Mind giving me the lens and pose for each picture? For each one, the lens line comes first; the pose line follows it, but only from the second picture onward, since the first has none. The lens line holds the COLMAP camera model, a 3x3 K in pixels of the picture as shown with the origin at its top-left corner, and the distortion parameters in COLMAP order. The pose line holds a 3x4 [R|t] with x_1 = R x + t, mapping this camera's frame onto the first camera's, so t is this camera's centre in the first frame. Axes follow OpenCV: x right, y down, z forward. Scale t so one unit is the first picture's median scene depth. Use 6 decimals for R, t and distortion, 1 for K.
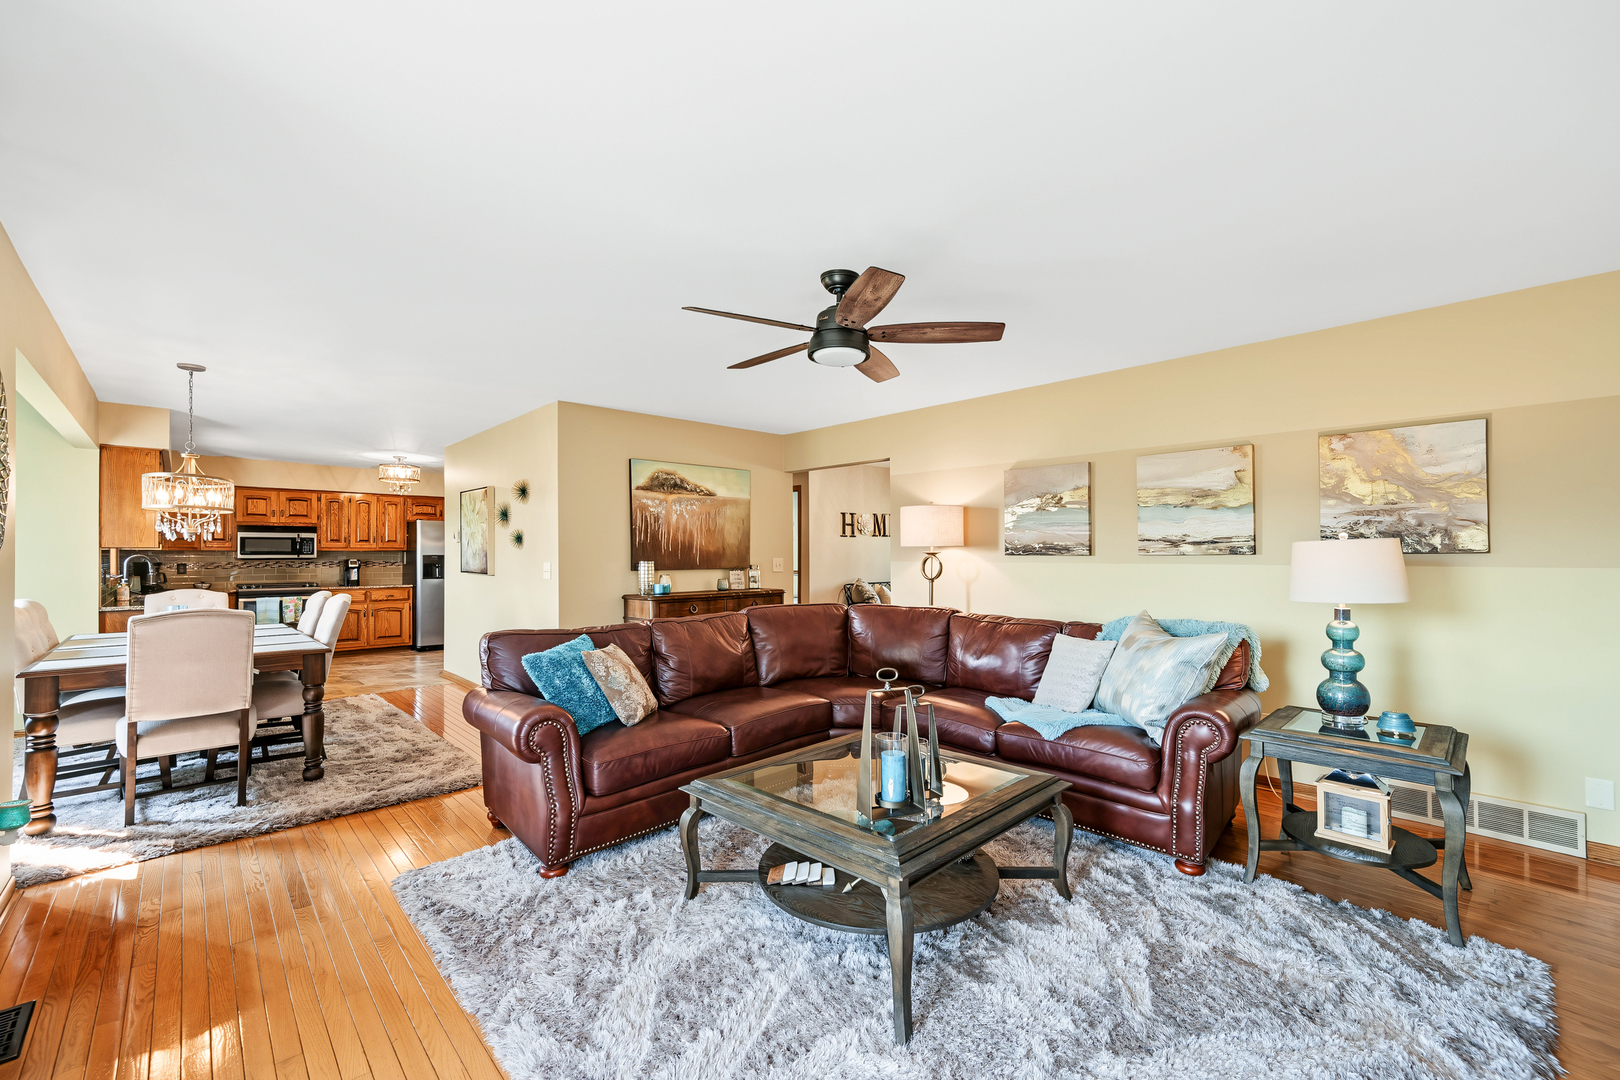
lens RADIAL K [[652.1, 0, 795.2], [0, 652.1, 549.3], [0, 0, 1]] dist [-0.001395, 0.000597]
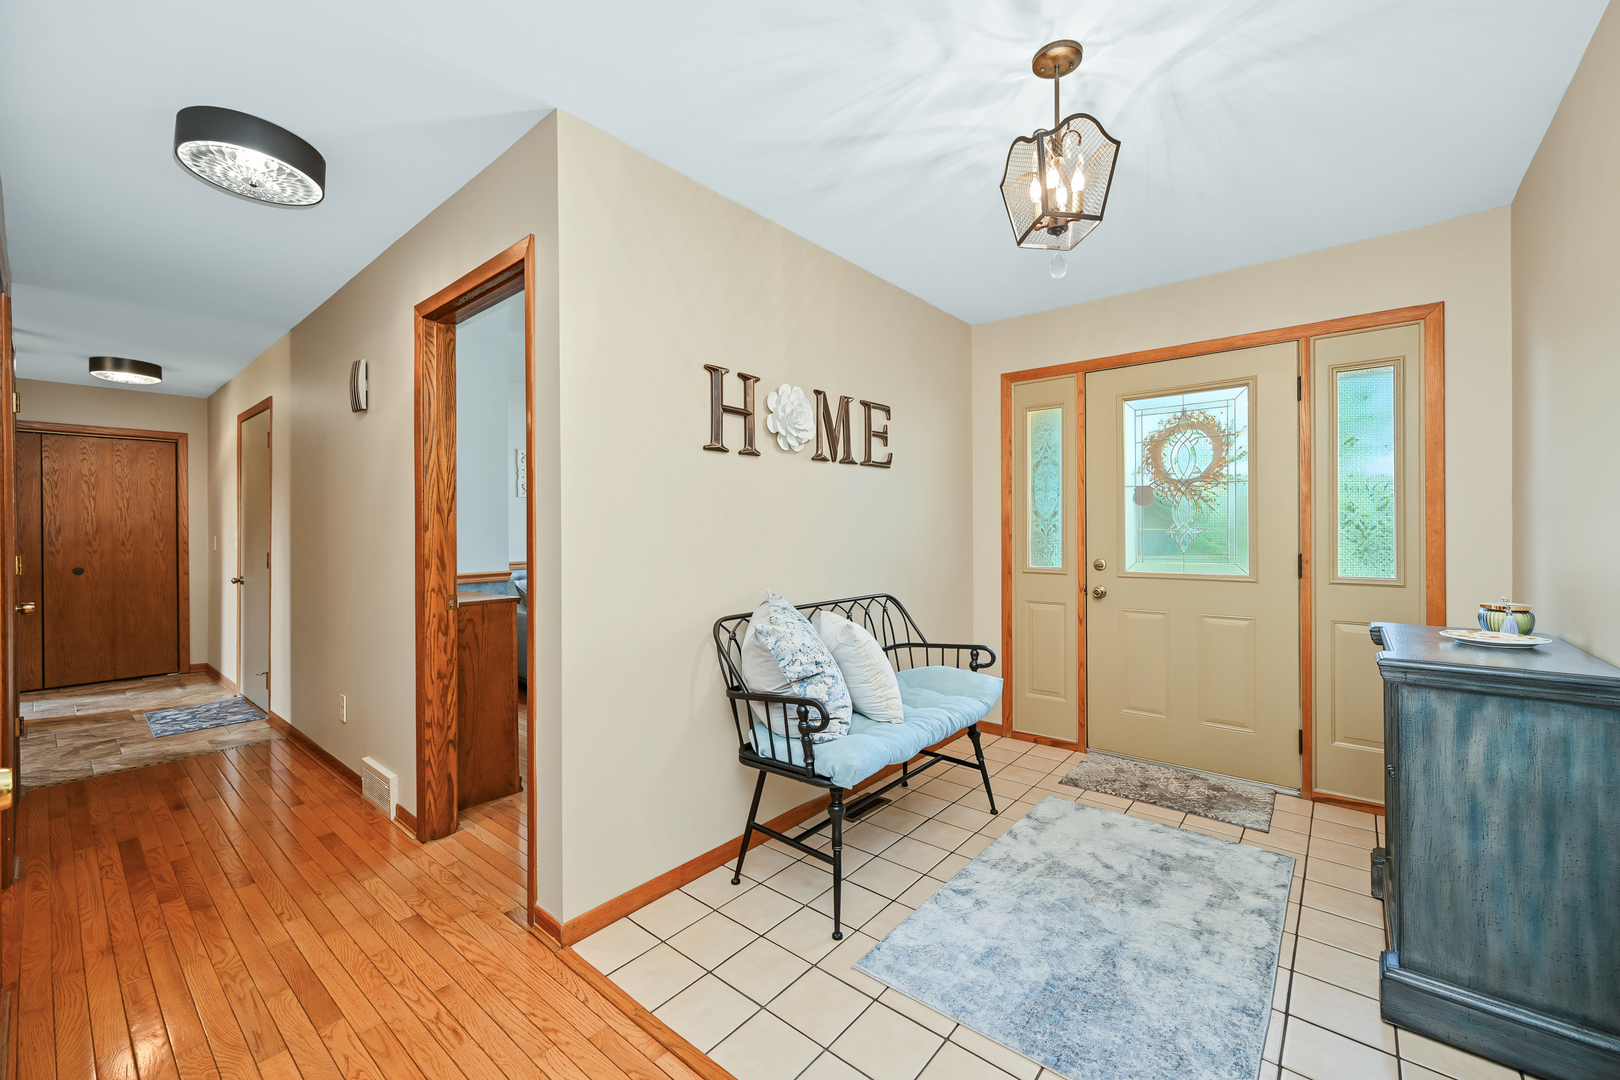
lens RADIAL K [[652.1, 0, 811.3], [0, 652.1, 534.3], [0, 0, 1]] dist [-0.001395, 0.000597]
pose [[0.990840, -0.004345, 0.134974, 0.150920], [0.003086, 0.999950, 0.009536, 0.029666], [-0.135008, -0.009033, 0.990803, 1.382489]]
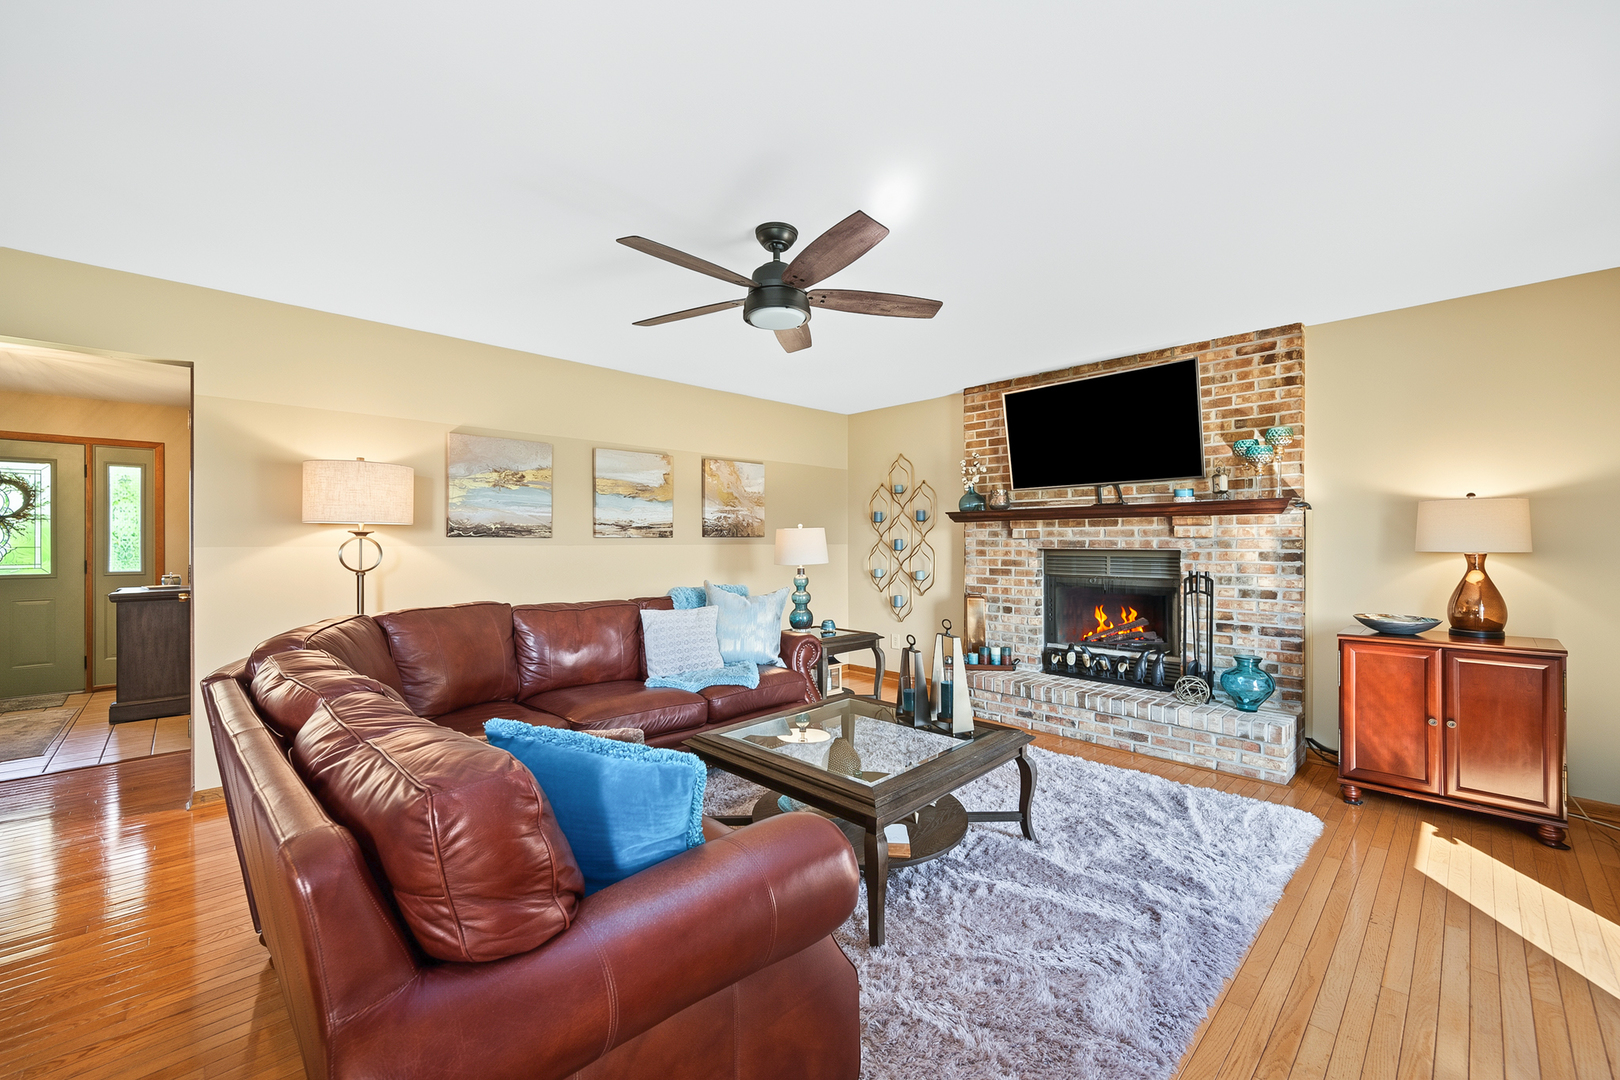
lens RADIAL K [[652.1, 0, 801.6], [0, 652.1, 539.4], [0, 0, 1]] dist [-0.001395, 0.000597]
pose [[-0.013278, 0.005282, 0.999898, -0.537965], [-0.006283, 0.999966, -0.005366, 0.014866], [-0.999892, -0.006354, -0.013244, 0.611262]]
